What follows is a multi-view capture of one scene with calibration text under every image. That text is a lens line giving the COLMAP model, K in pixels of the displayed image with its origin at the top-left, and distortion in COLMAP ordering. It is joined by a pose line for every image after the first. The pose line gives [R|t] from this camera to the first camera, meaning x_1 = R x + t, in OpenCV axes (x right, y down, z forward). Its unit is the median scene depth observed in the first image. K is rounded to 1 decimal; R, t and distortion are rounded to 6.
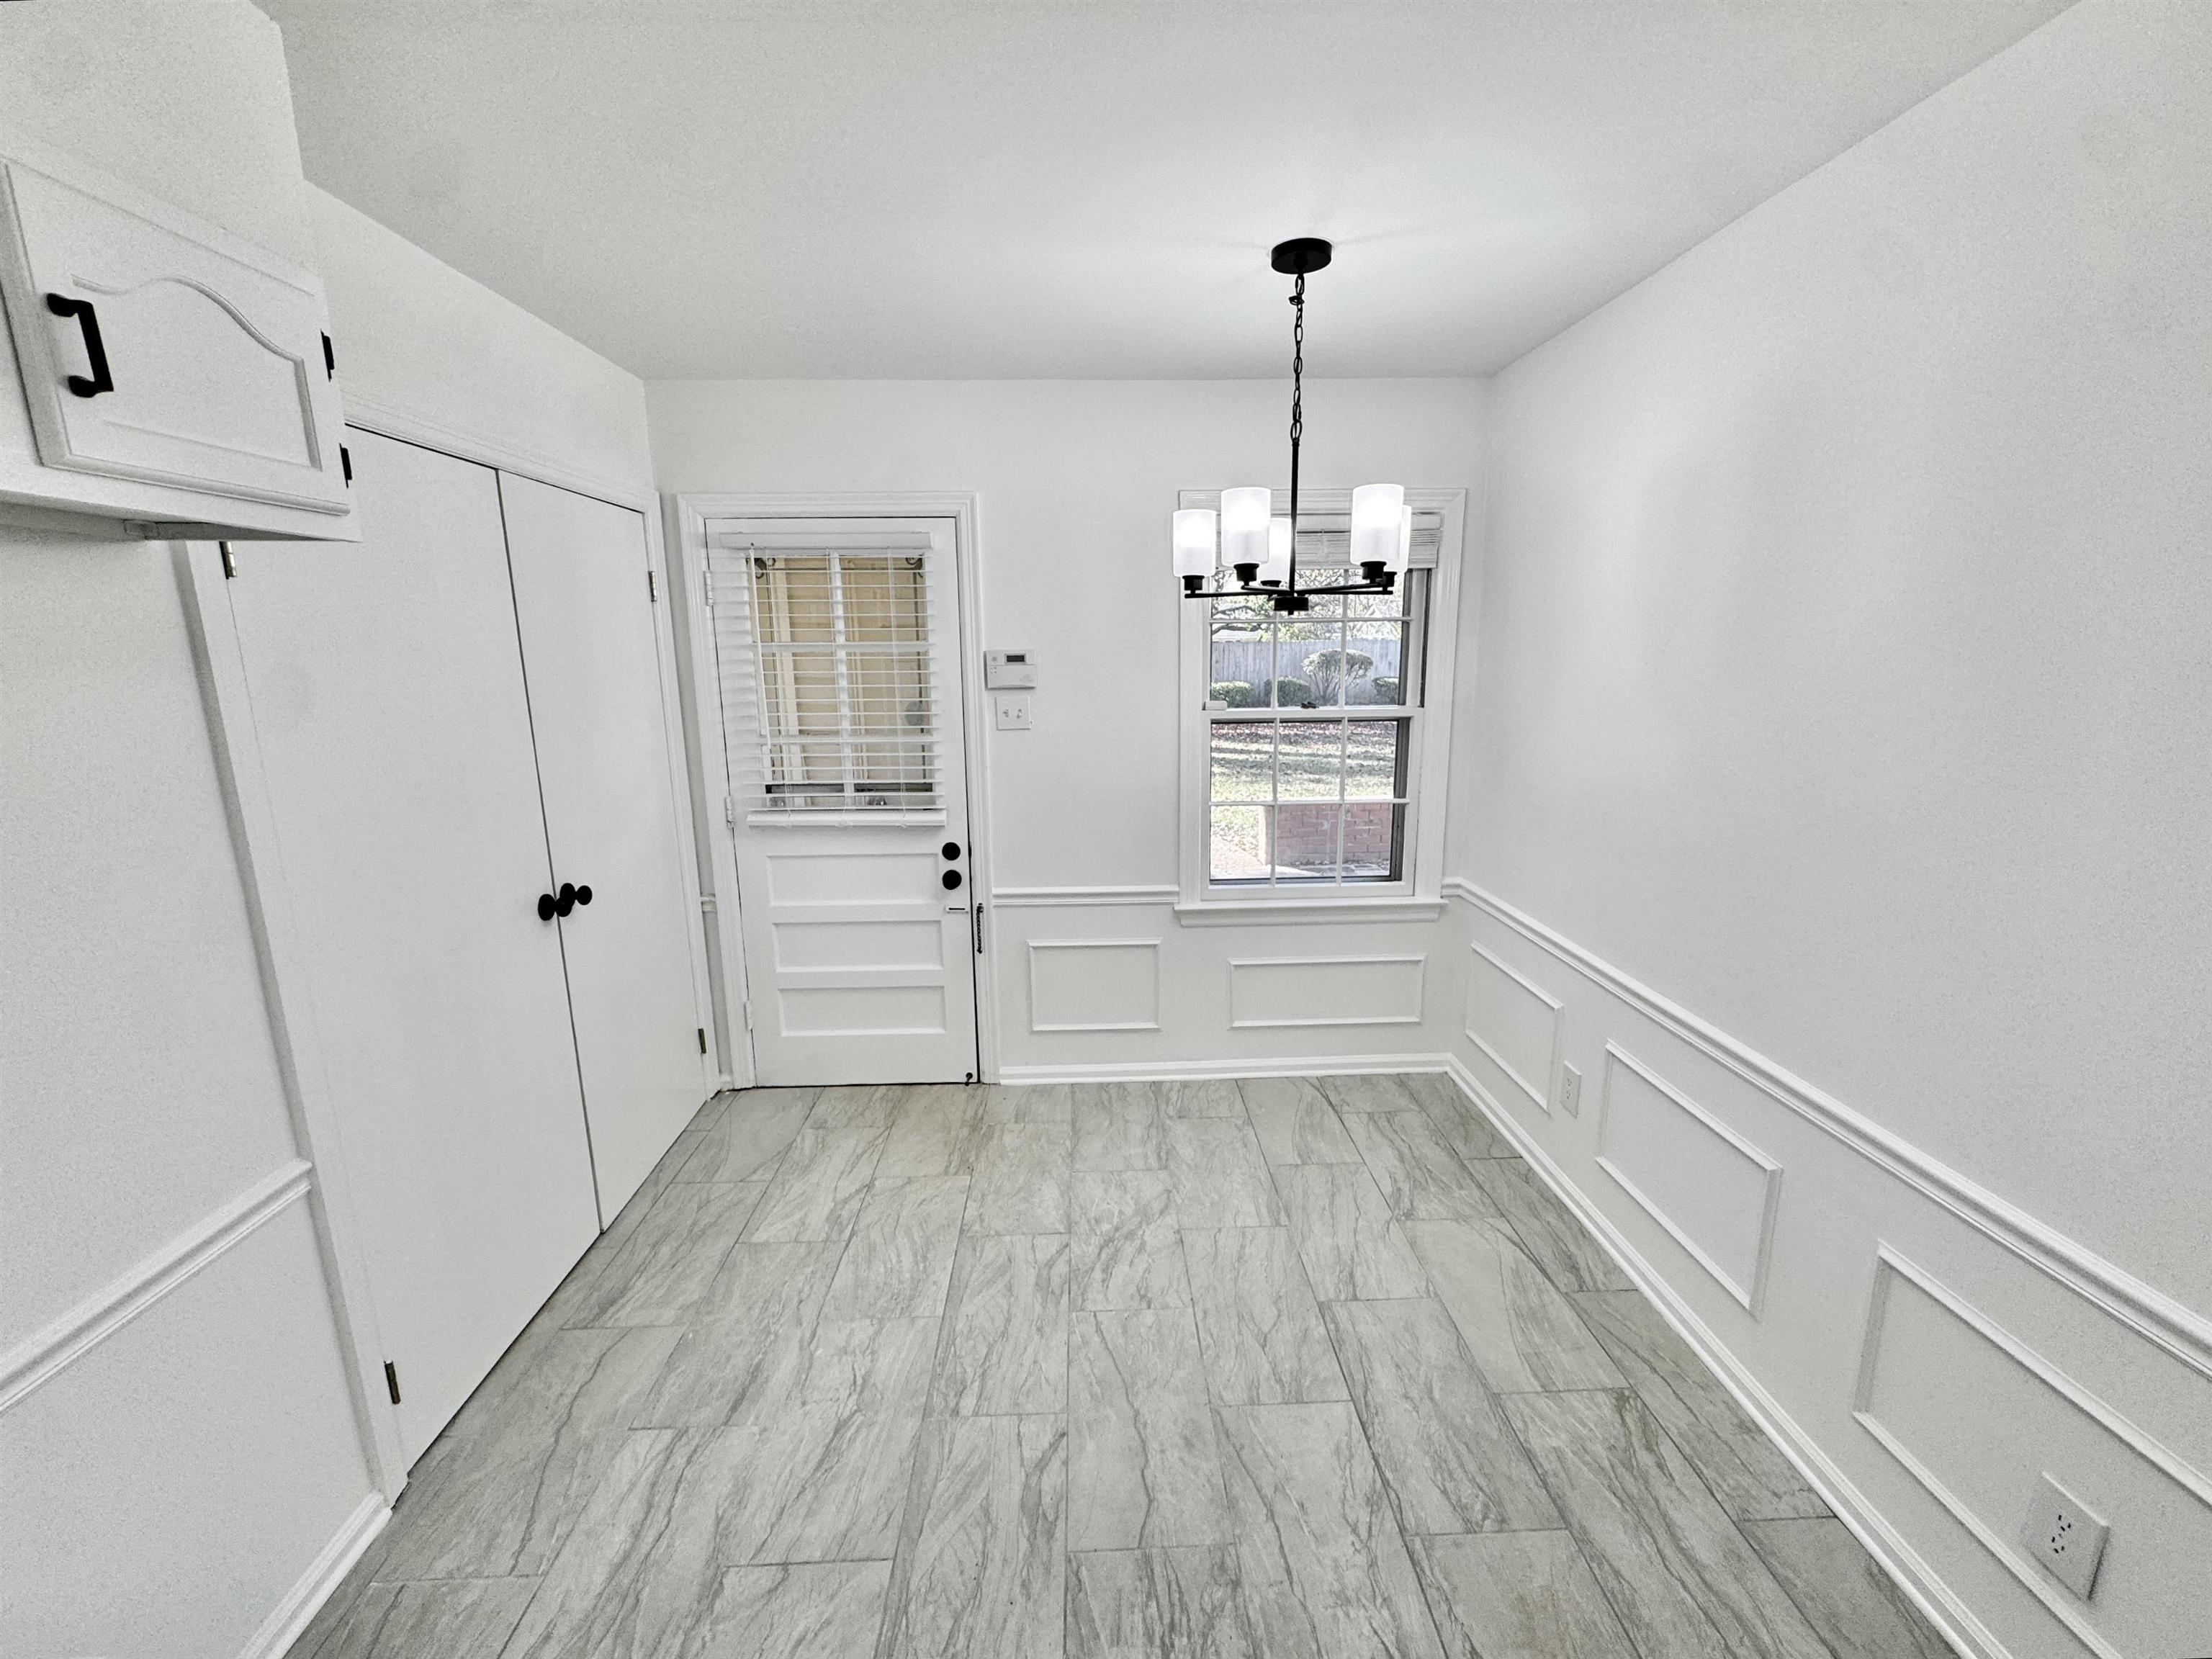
lens RADIAL K [[888.1, 0, 1091.7], [0, 888.1, 841.2], [0, 0, 1]] dist [-0.003111, -0.000014]
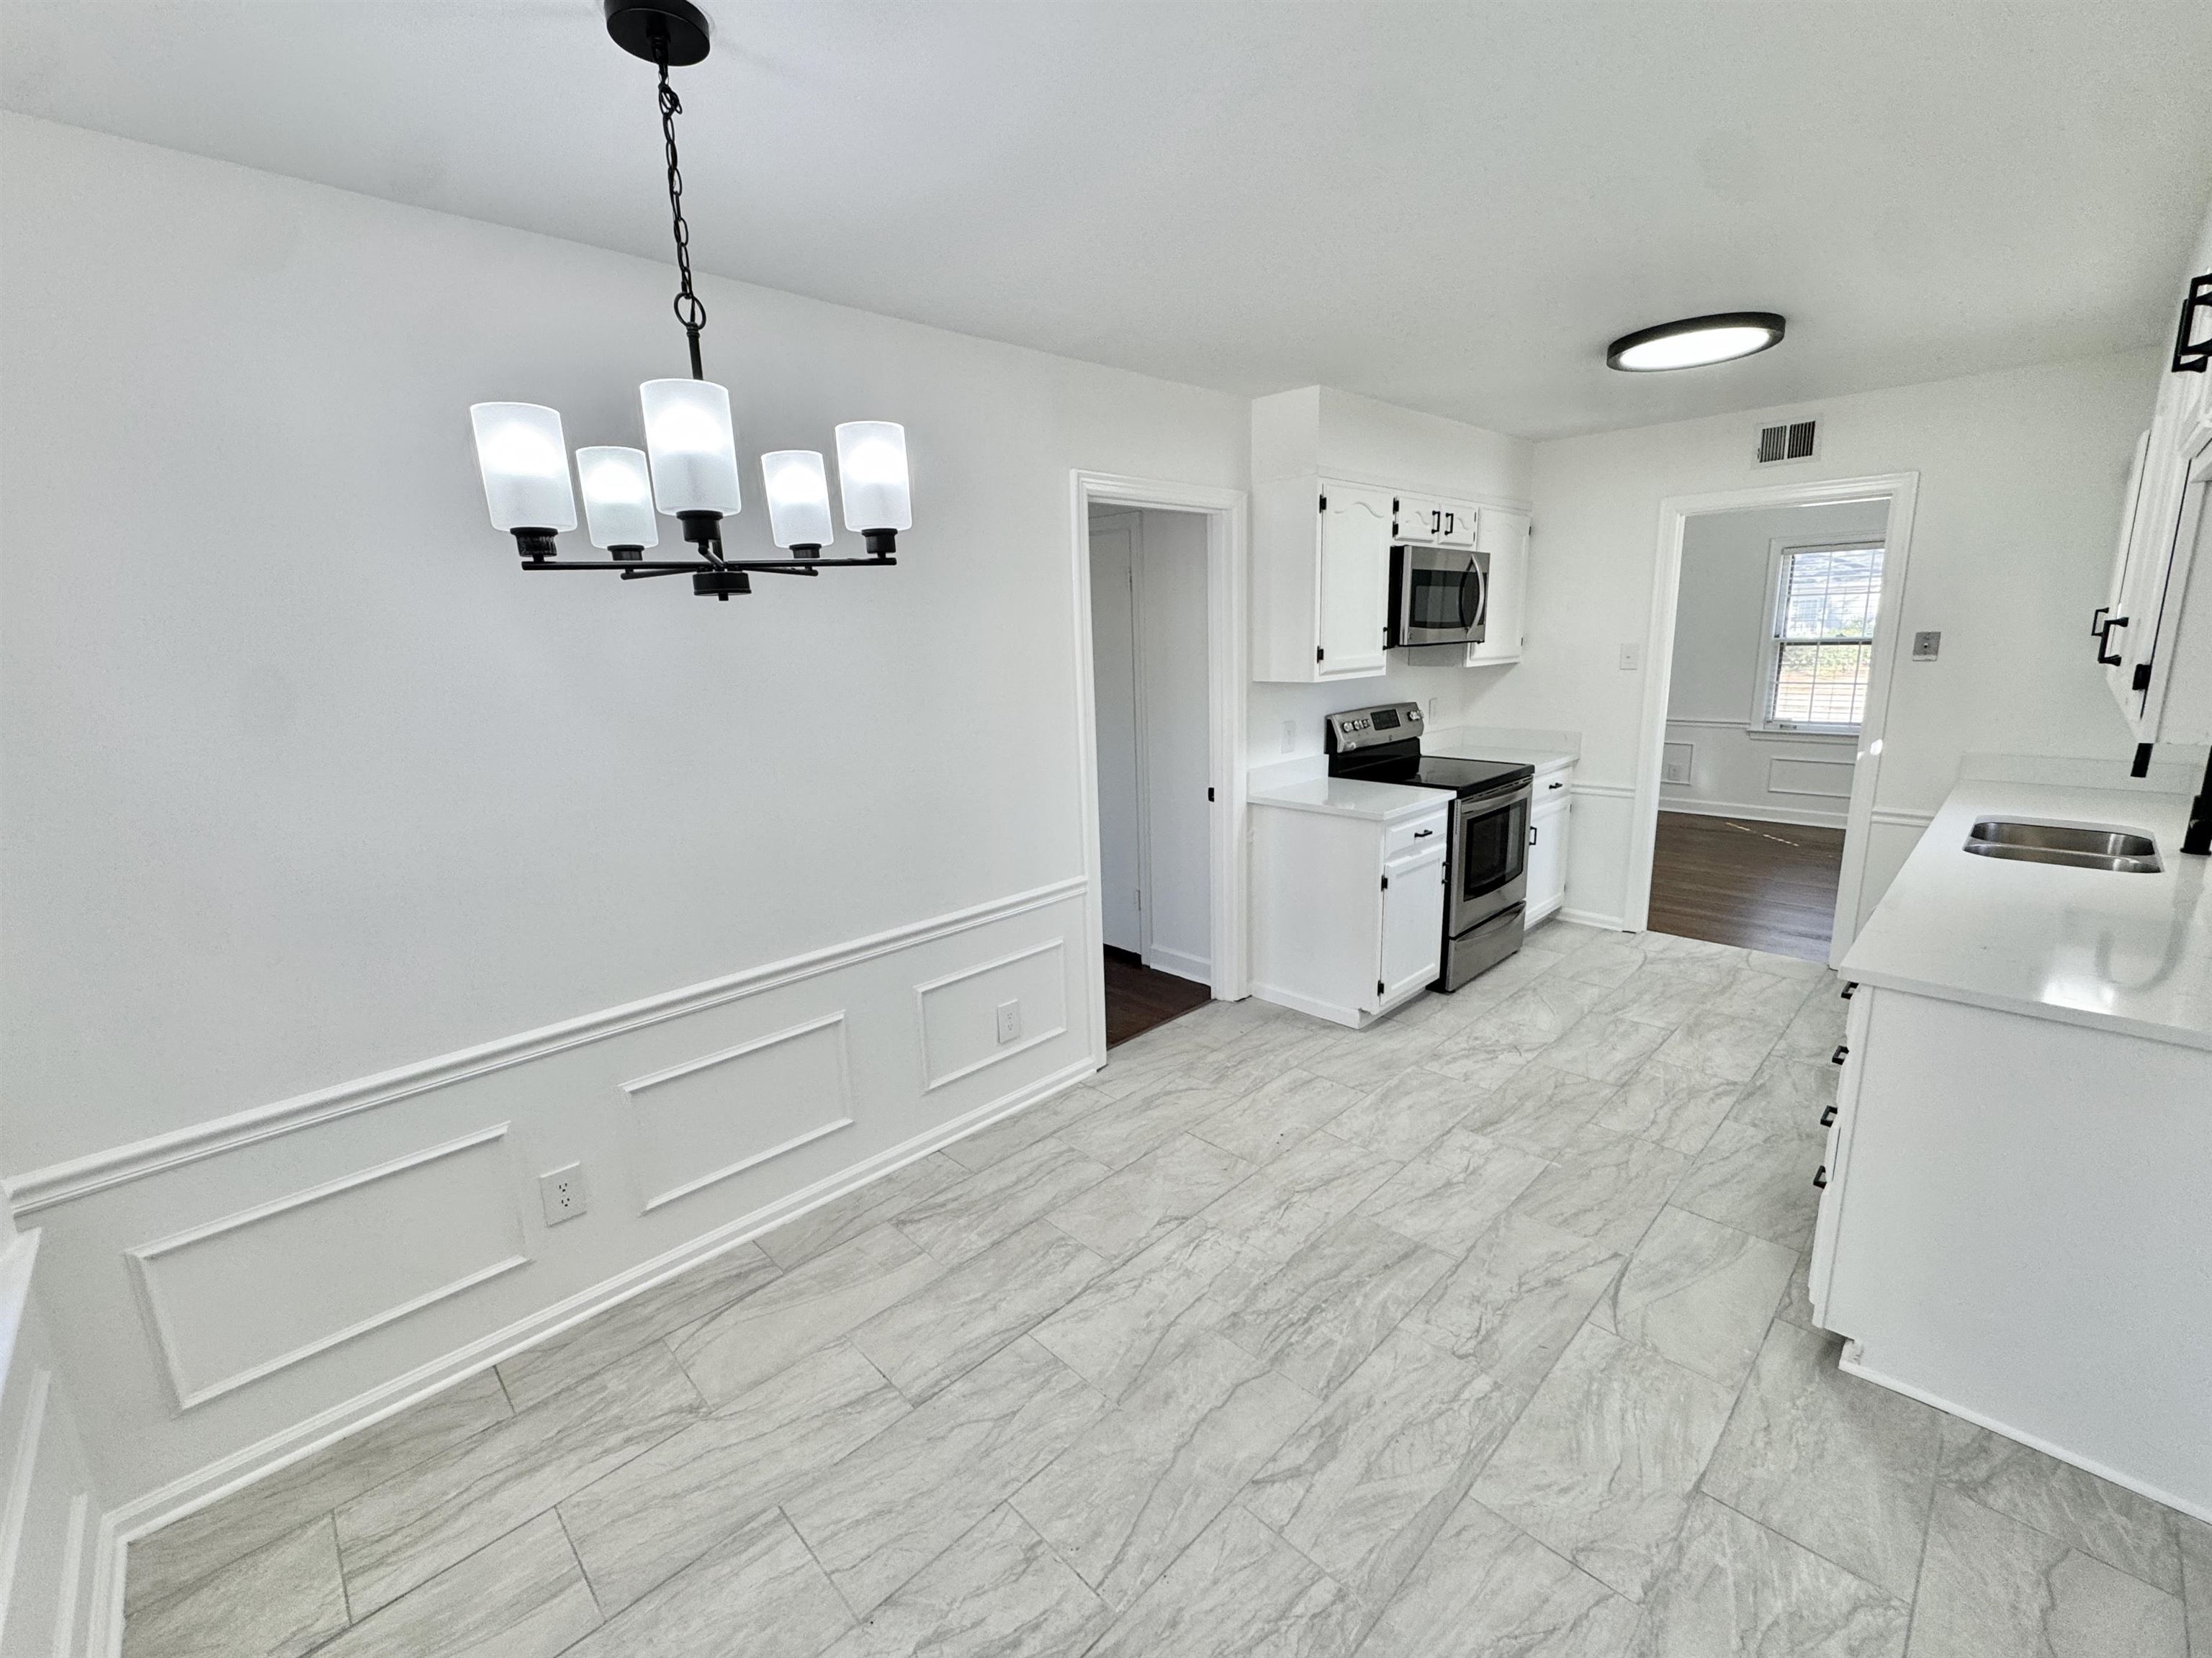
lens RADIAL K [[888.0, 0, 1143.0], [0, 888.0, 830.8], [0, 0, 1]] dist [-0.003111, -0.000014]
pose [[-0.687703, -0.125021, 0.715146, -0.425005], [0.197862, 0.915494, 0.350315, -0.239461], [-0.698509, 0.382413, -0.604852, 1.114968]]
